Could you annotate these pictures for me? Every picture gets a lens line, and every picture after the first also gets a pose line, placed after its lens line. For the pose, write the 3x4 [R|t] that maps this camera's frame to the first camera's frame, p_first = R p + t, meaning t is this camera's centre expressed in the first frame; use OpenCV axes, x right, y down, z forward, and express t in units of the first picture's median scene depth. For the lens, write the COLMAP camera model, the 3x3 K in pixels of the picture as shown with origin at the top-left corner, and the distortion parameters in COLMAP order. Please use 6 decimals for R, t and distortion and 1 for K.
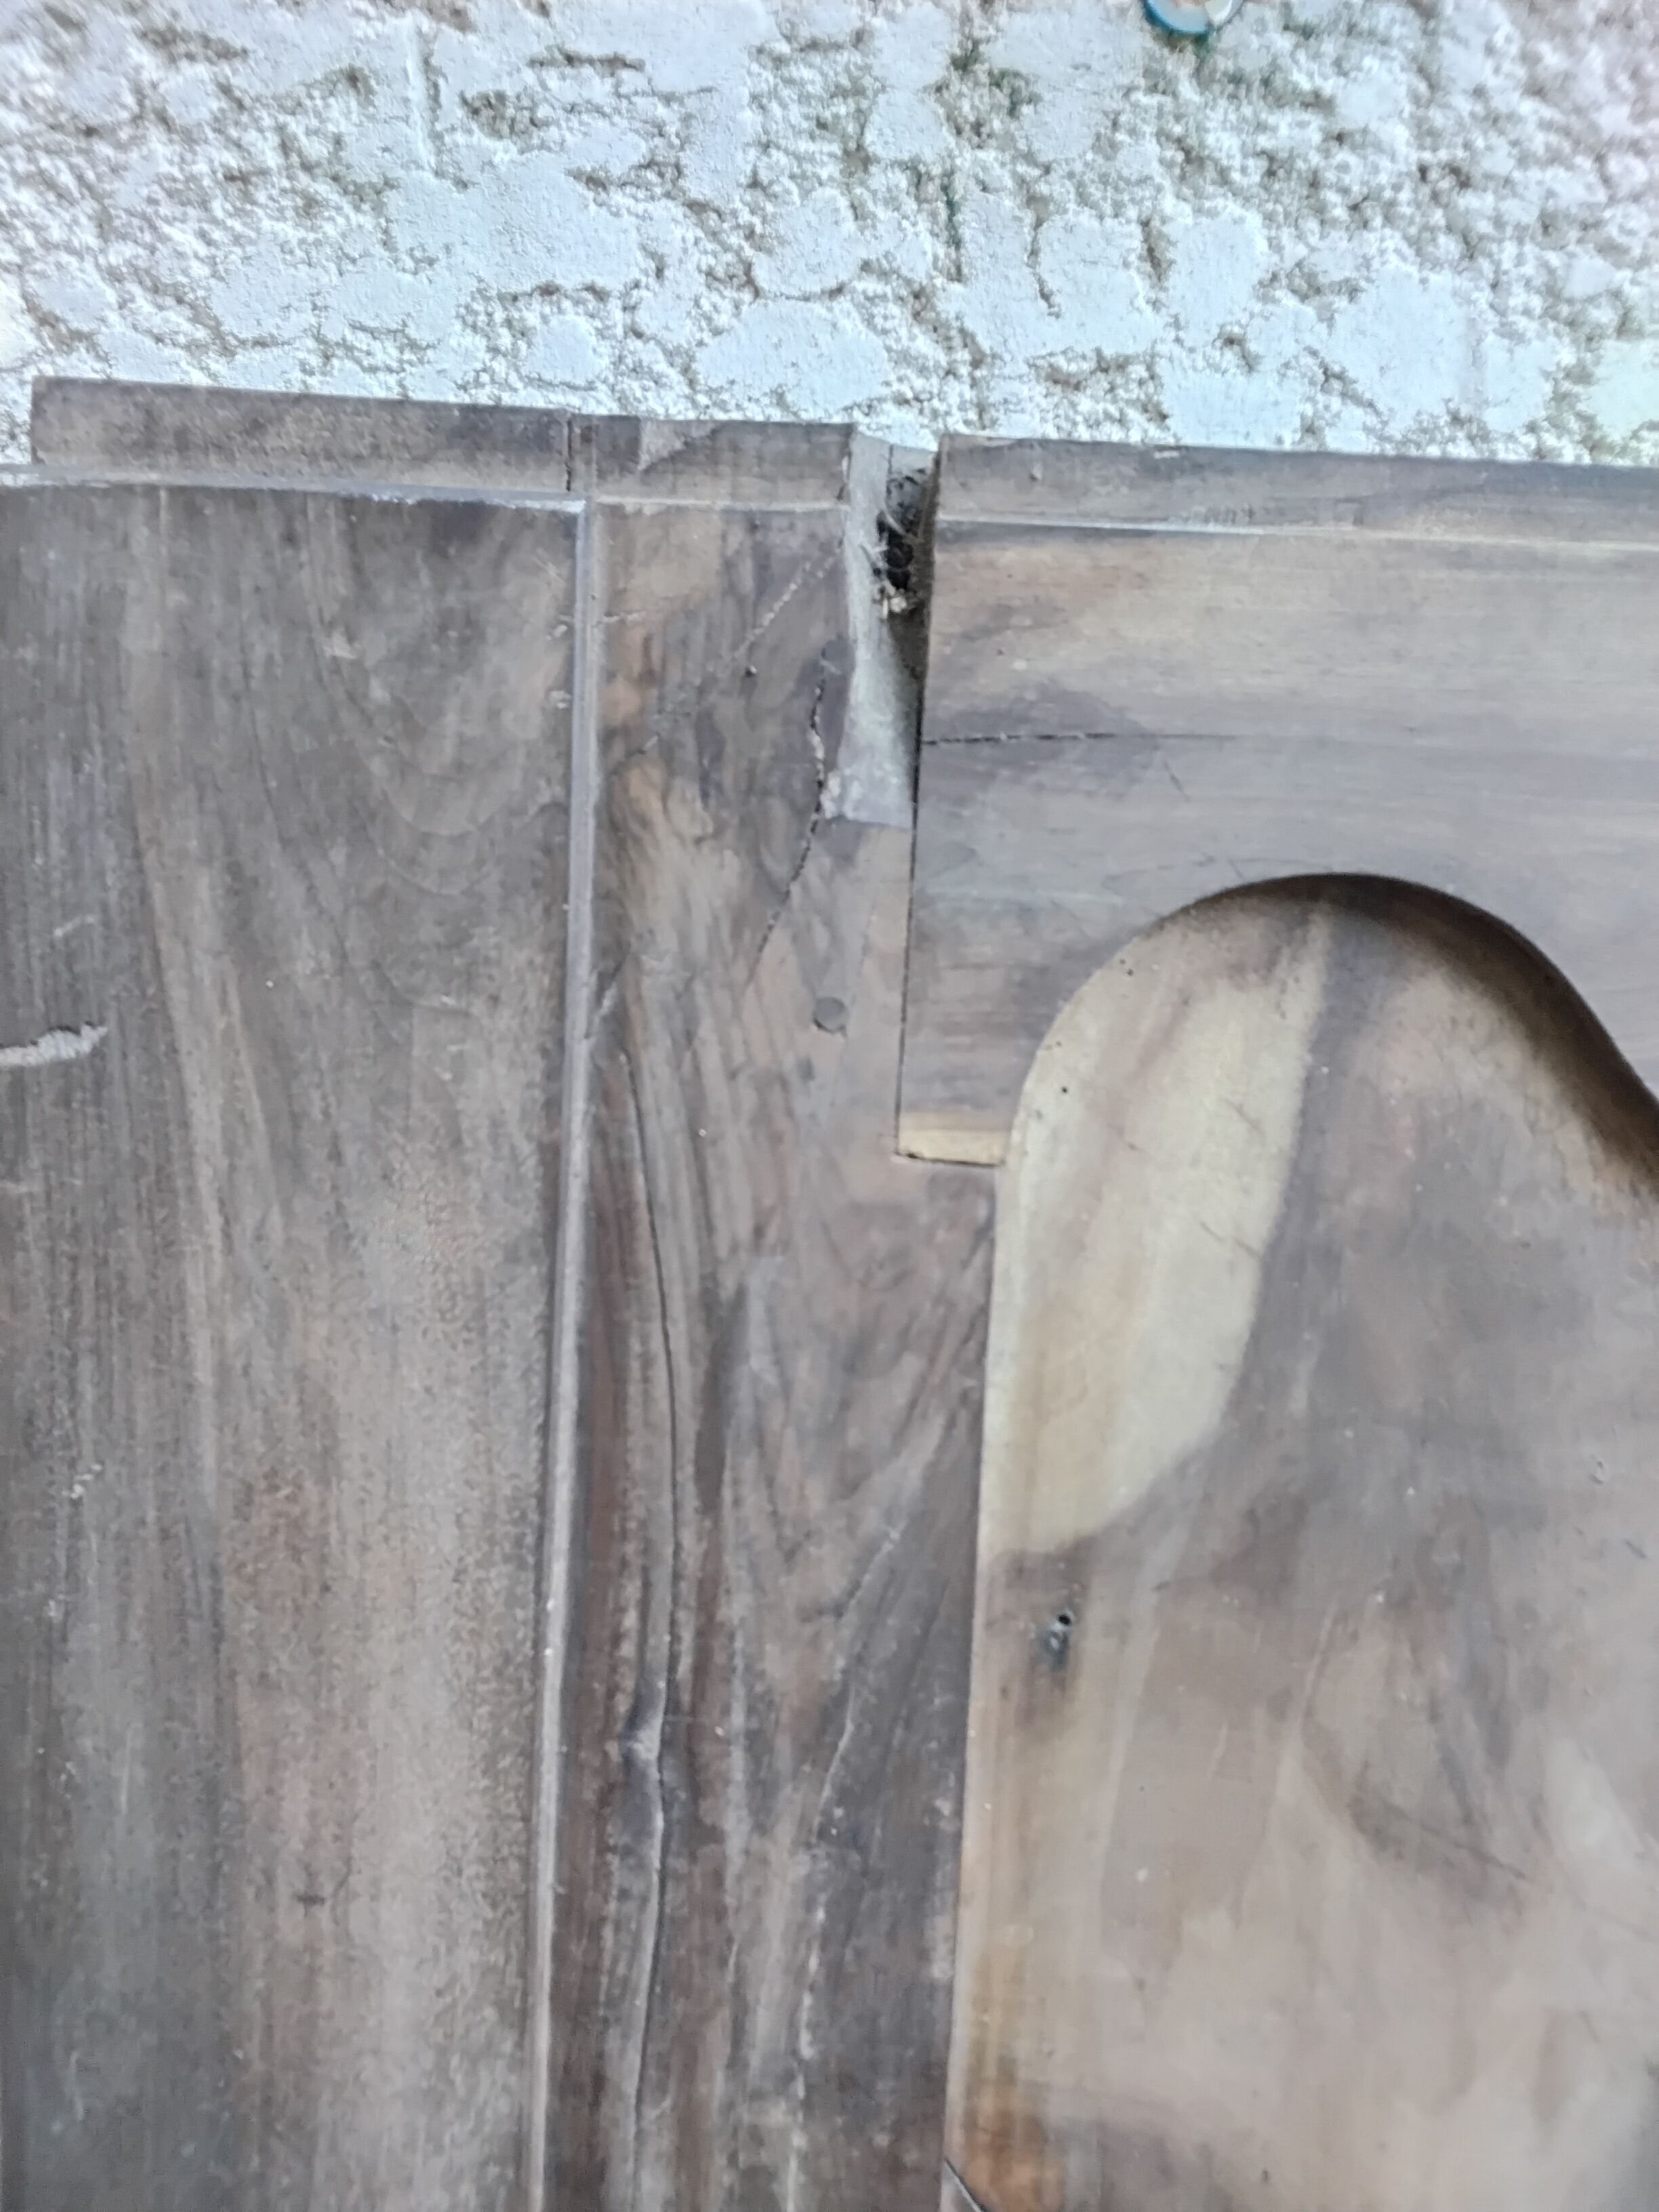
lens RADIAL K [[1755.9, 0, 829.7], [0, 1755.9, 1096.7], [0, 0, 1]] dist [0.108860, -0.171569]
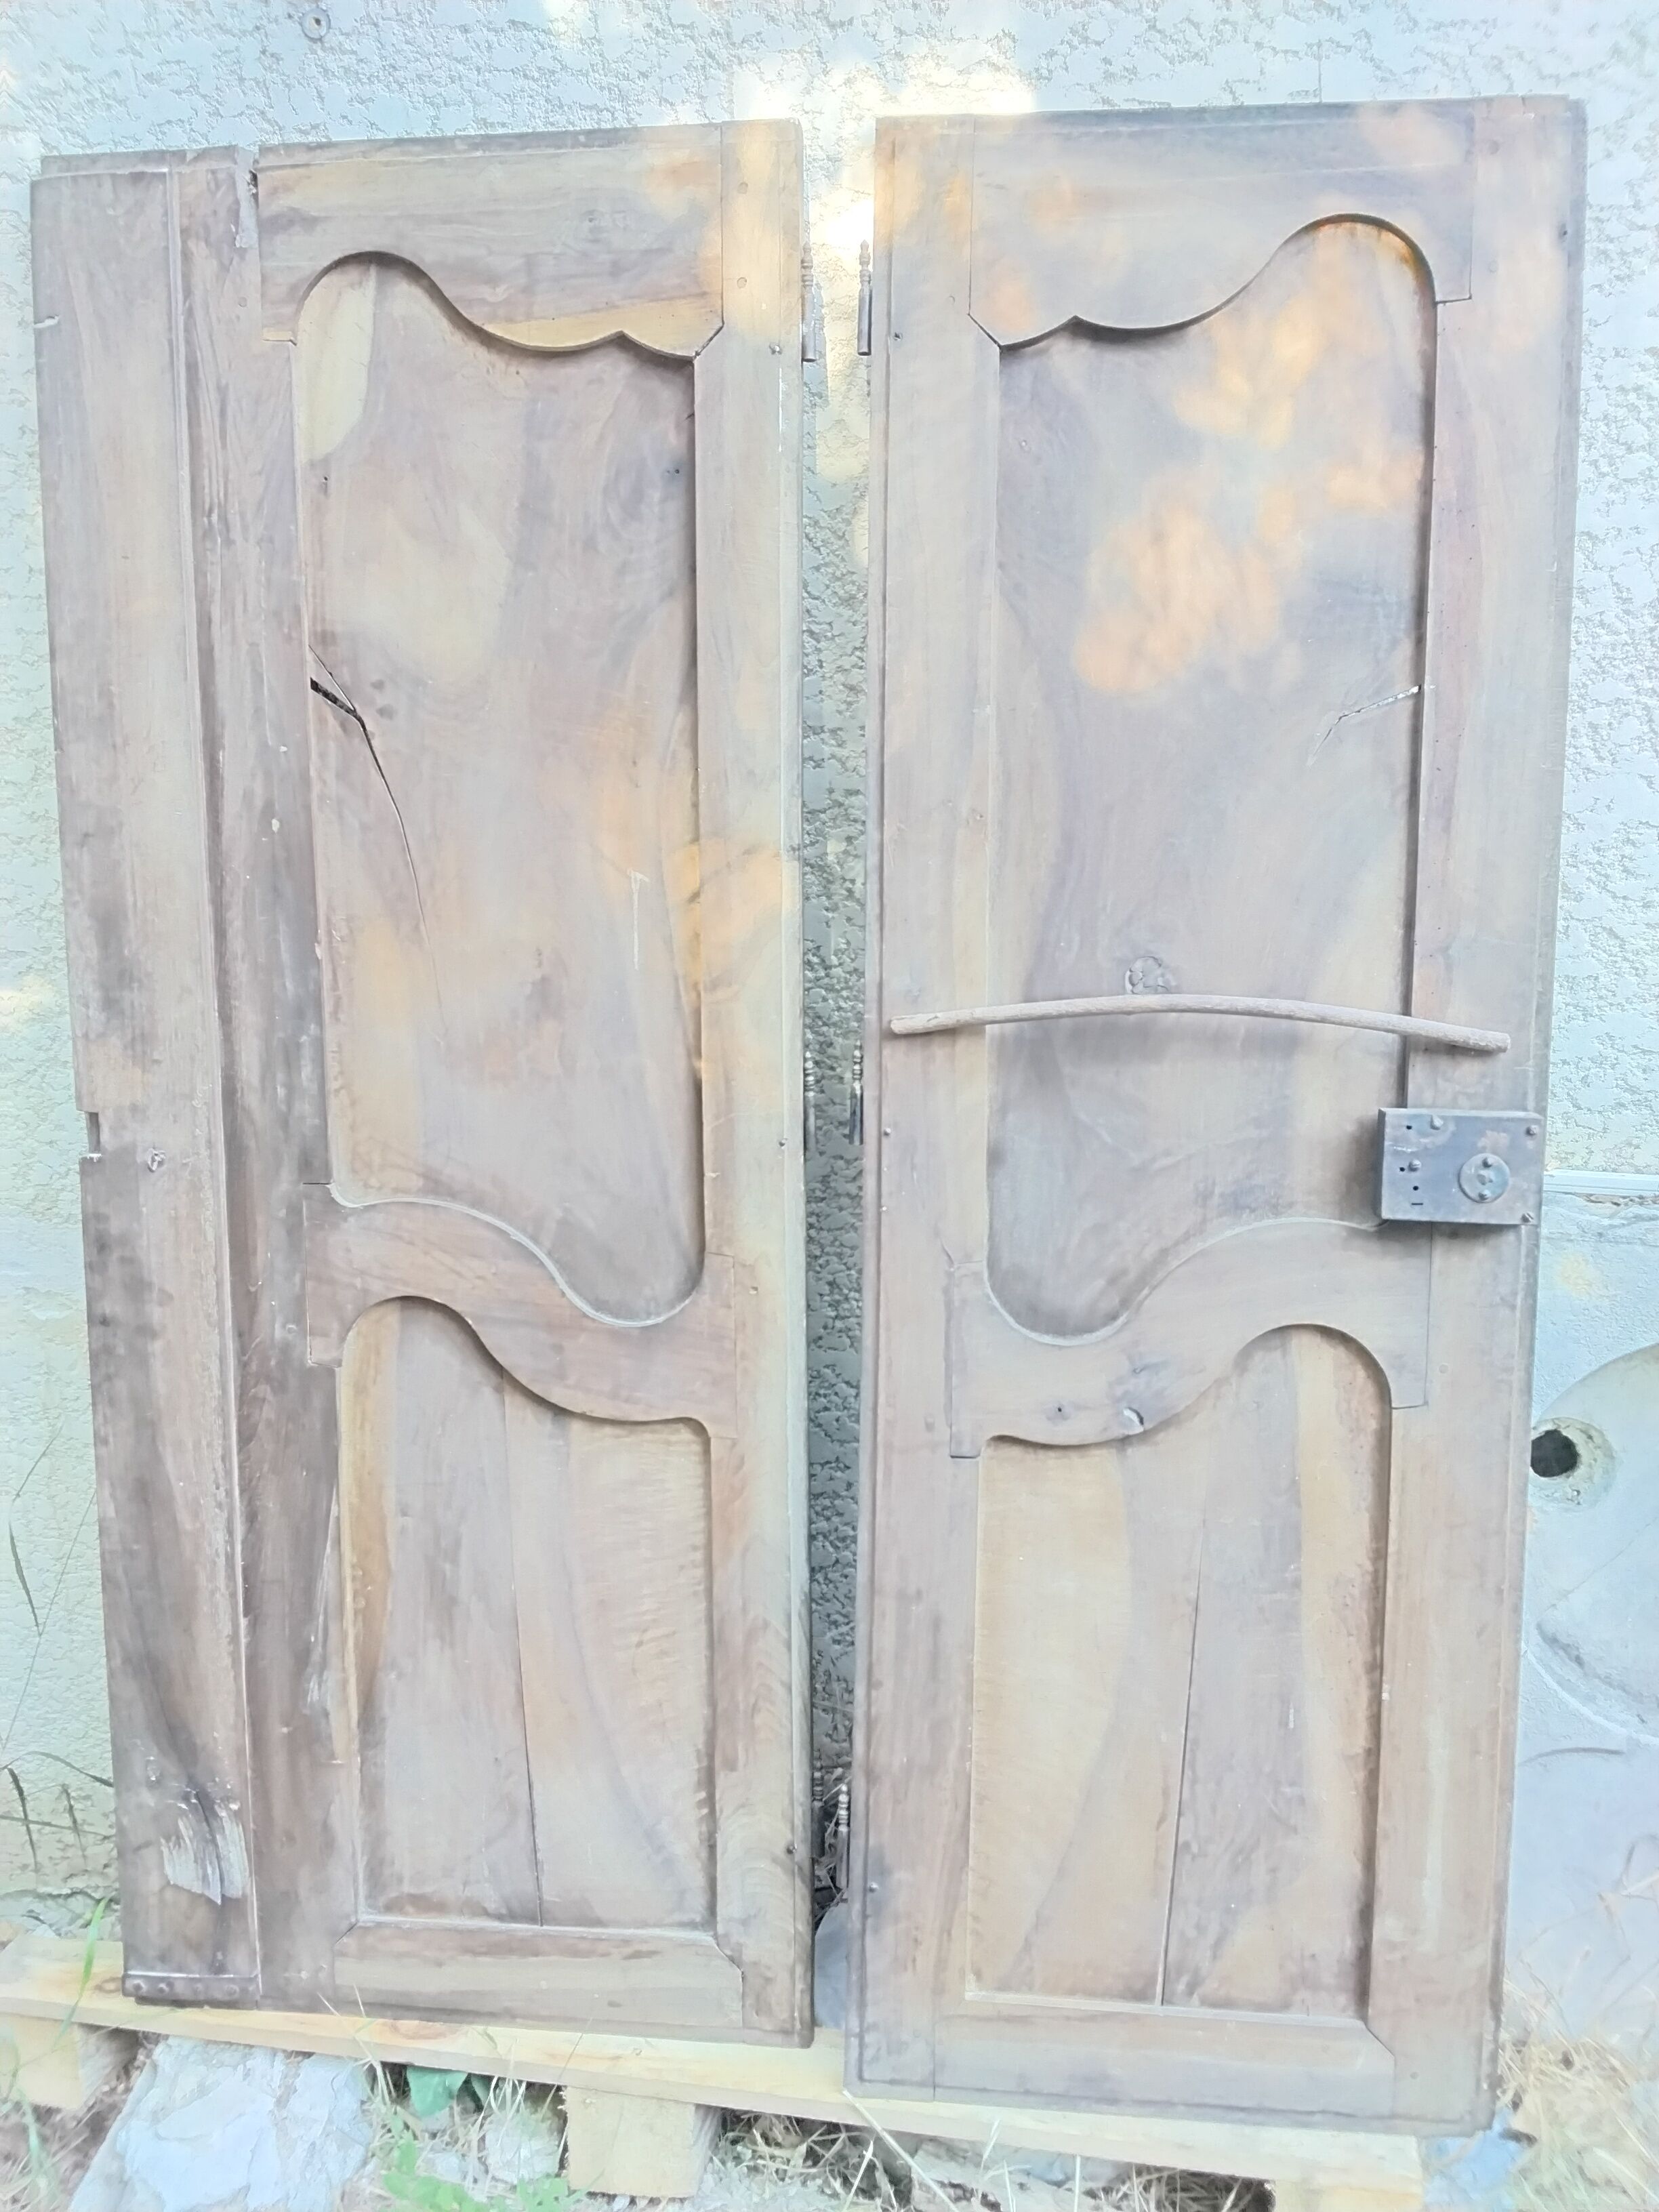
lens RADIAL K [[1759.4, 0, 821.7], [0, 1759.4, 1081.7], [0, 0, 1]] dist [0.079524, -0.119245]
pose [[0.993061, -0.035383, -0.112152, 1.589915], [0.034171, 0.999335, -0.012710, 1.701795], [0.112527, 0.008789, 0.993610, -2.617716]]
